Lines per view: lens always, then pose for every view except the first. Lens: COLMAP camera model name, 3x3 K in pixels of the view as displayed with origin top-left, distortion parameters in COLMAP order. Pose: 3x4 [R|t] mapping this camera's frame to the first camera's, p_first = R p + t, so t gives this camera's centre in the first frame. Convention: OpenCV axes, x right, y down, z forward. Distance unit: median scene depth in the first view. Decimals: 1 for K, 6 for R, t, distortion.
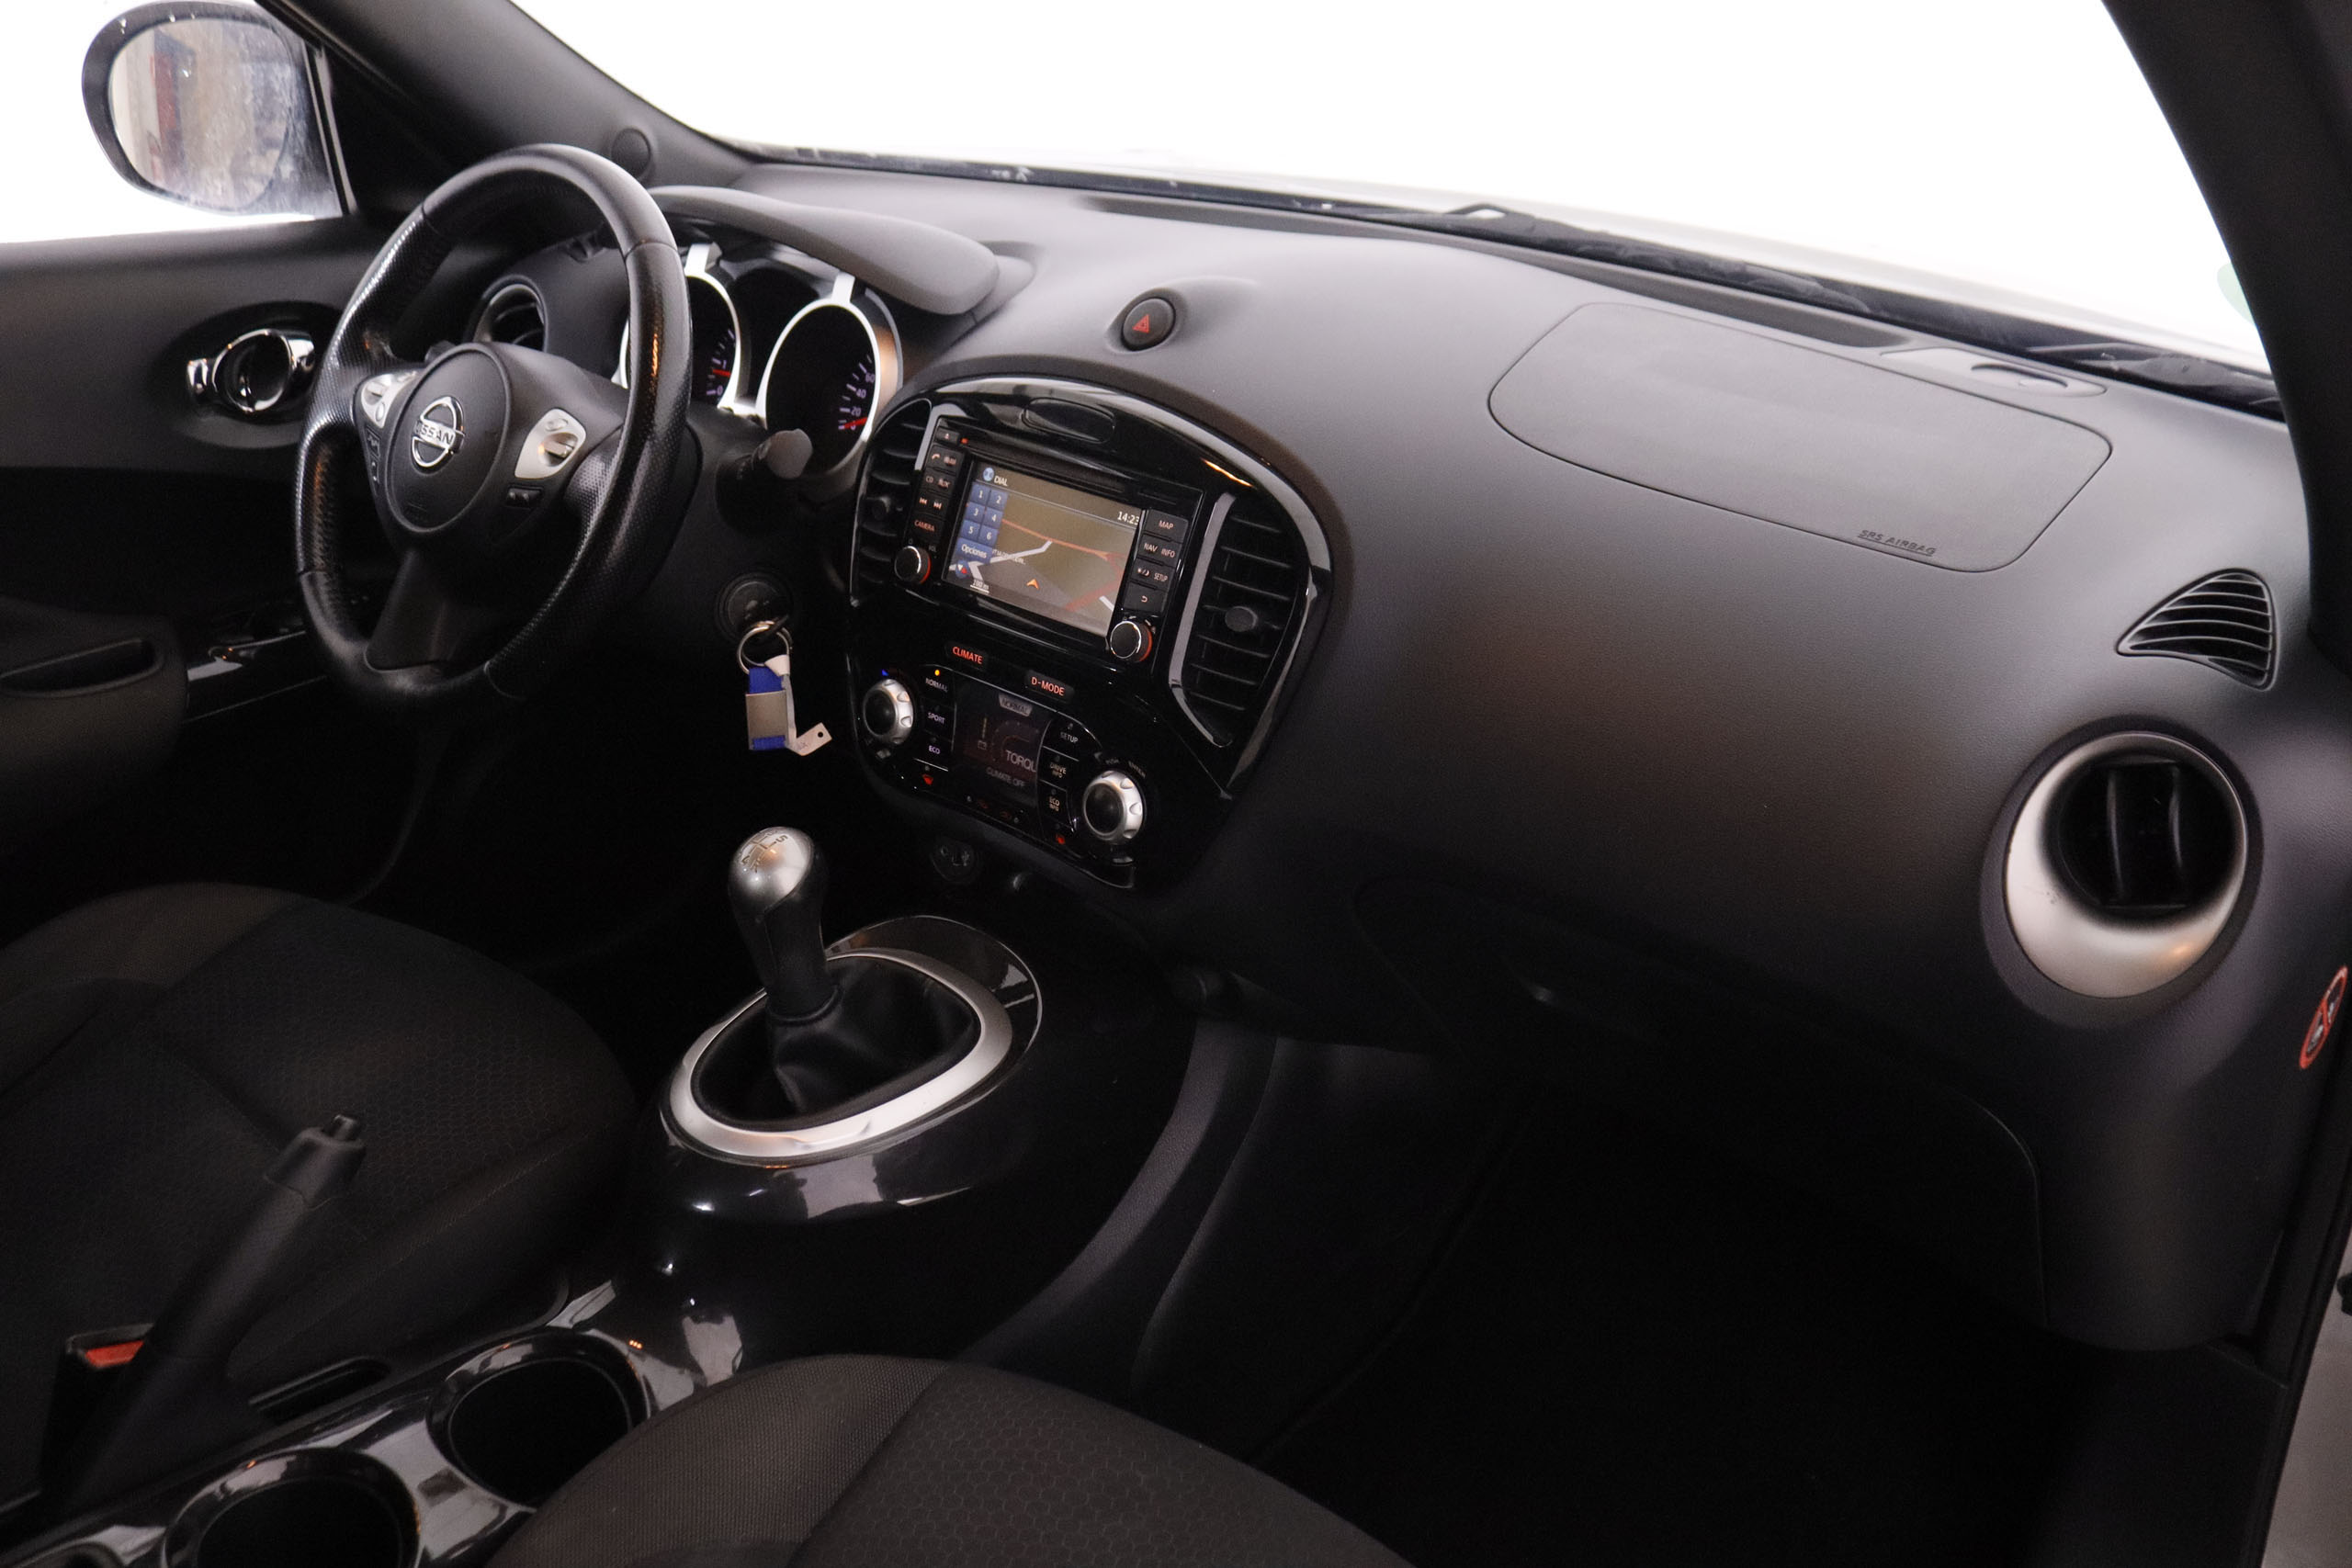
lens RADIAL K [[1920.5, 0, 1180.3], [0, 1920.5, 787.5], [0, 0, 1]] dist [-0.156493, 0.059100]
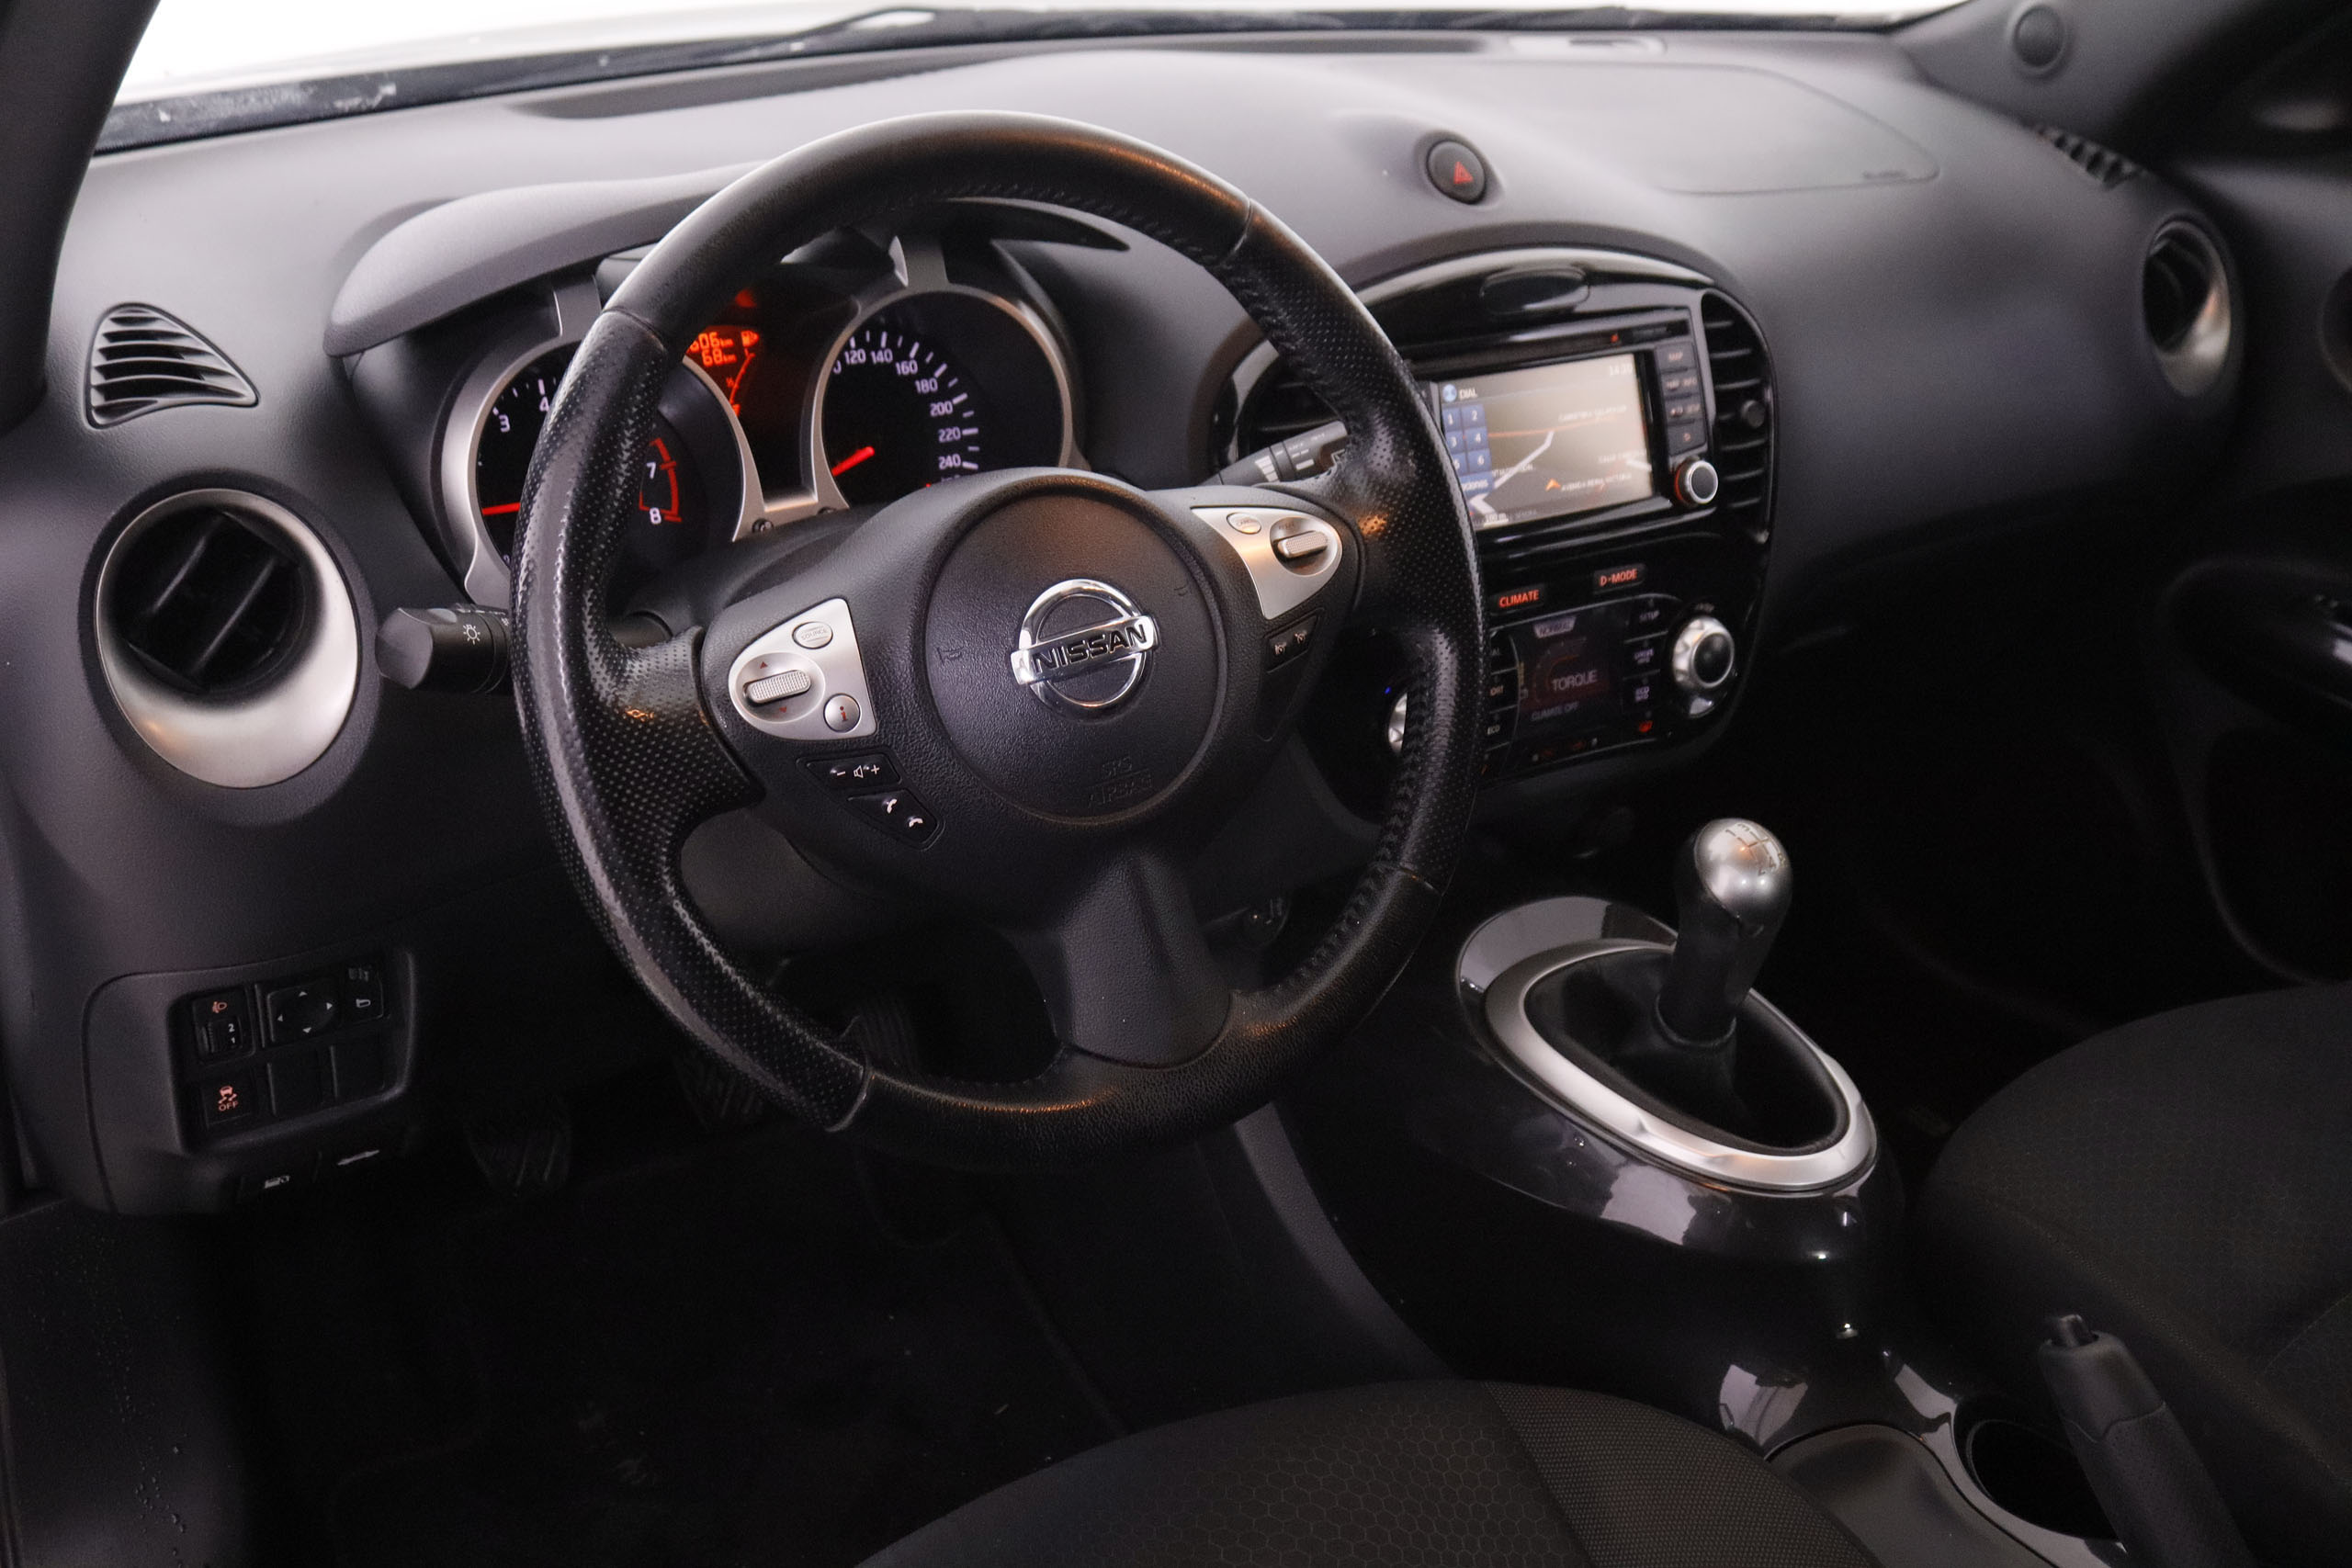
lens RADIAL K [[2266.8, 0, 1178.2], [0, 2266.8, 778.7], [0, 0, 1]] dist [-0.114187, 0.000000]
pose [[0.292696, -0.453004, 0.842090, -1.027030], [0.382603, 0.862572, 0.331036, -0.386890], [-0.876324, 0.225293, 0.425792, 0.726858]]
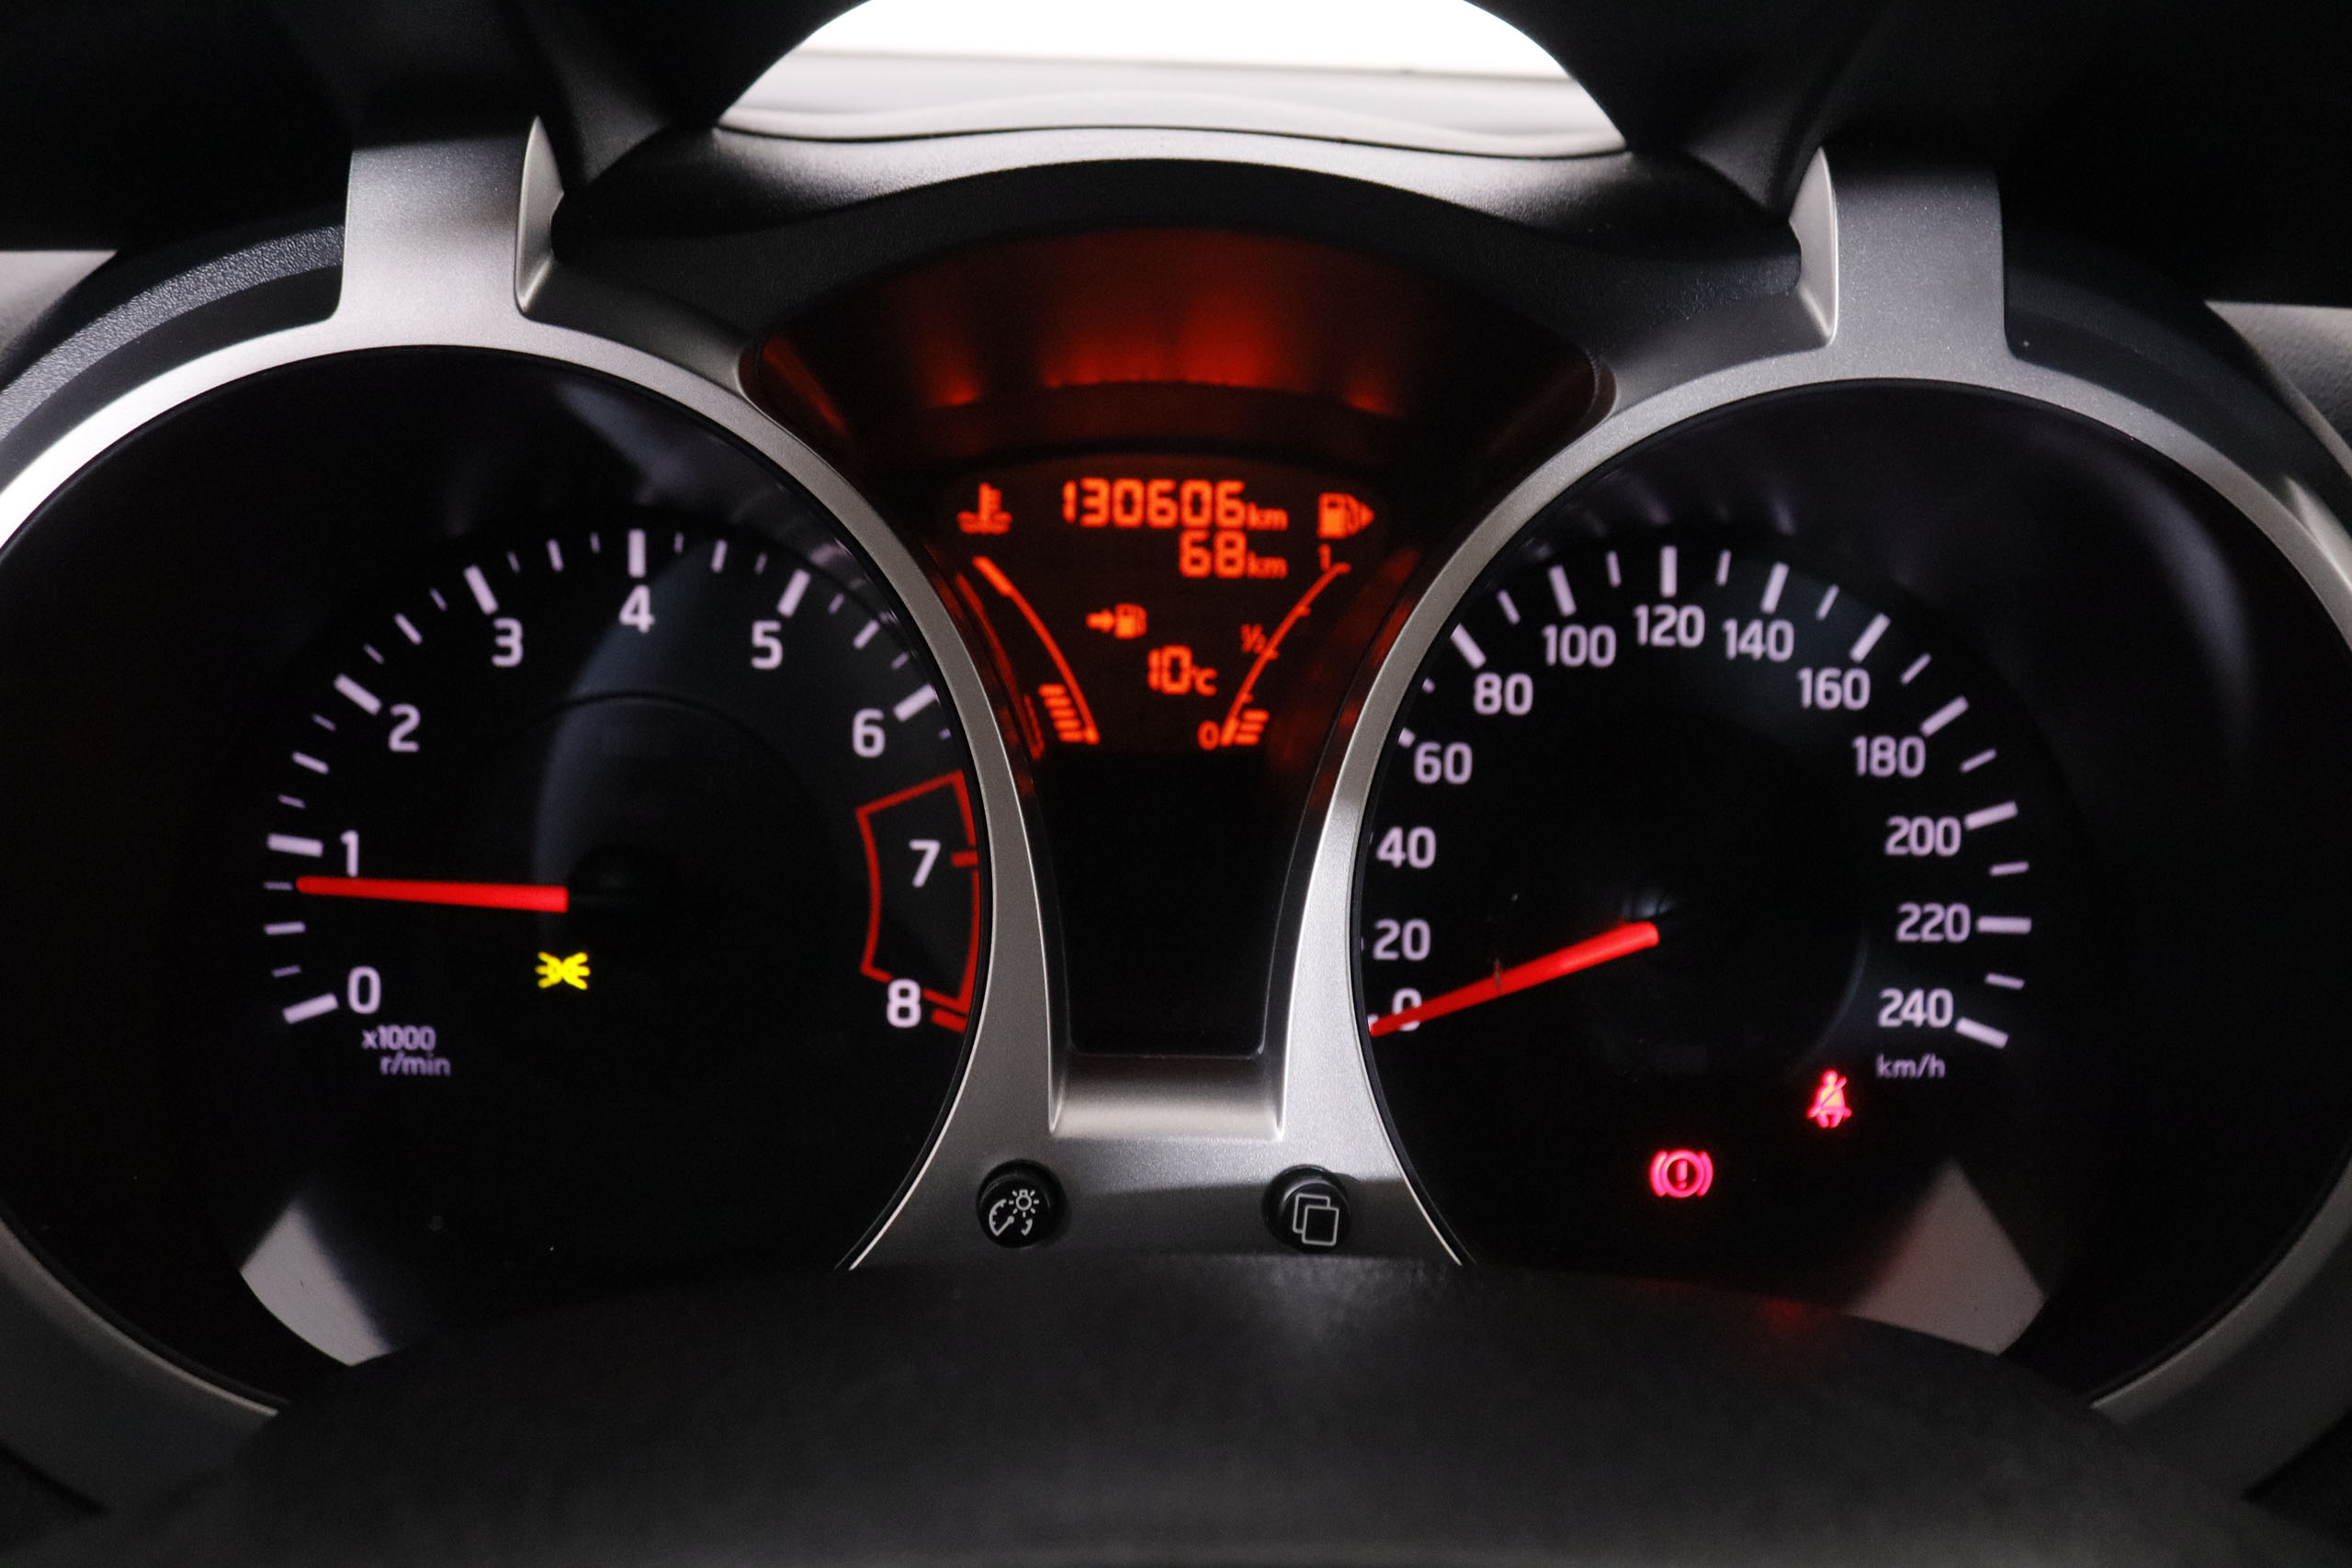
lens RADIAL K [[1920.5, 0, 1189.0], [0, 1920.5, 786.8], [0, 0, 1]] dist [-0.156493, 0.059100]
pose [[0.749502, -0.236707, 0.618236, -0.384597], [0.275126, 0.960795, 0.034323, -0.282184], [-0.602123, 0.144368, 0.785243, 1.059882]]
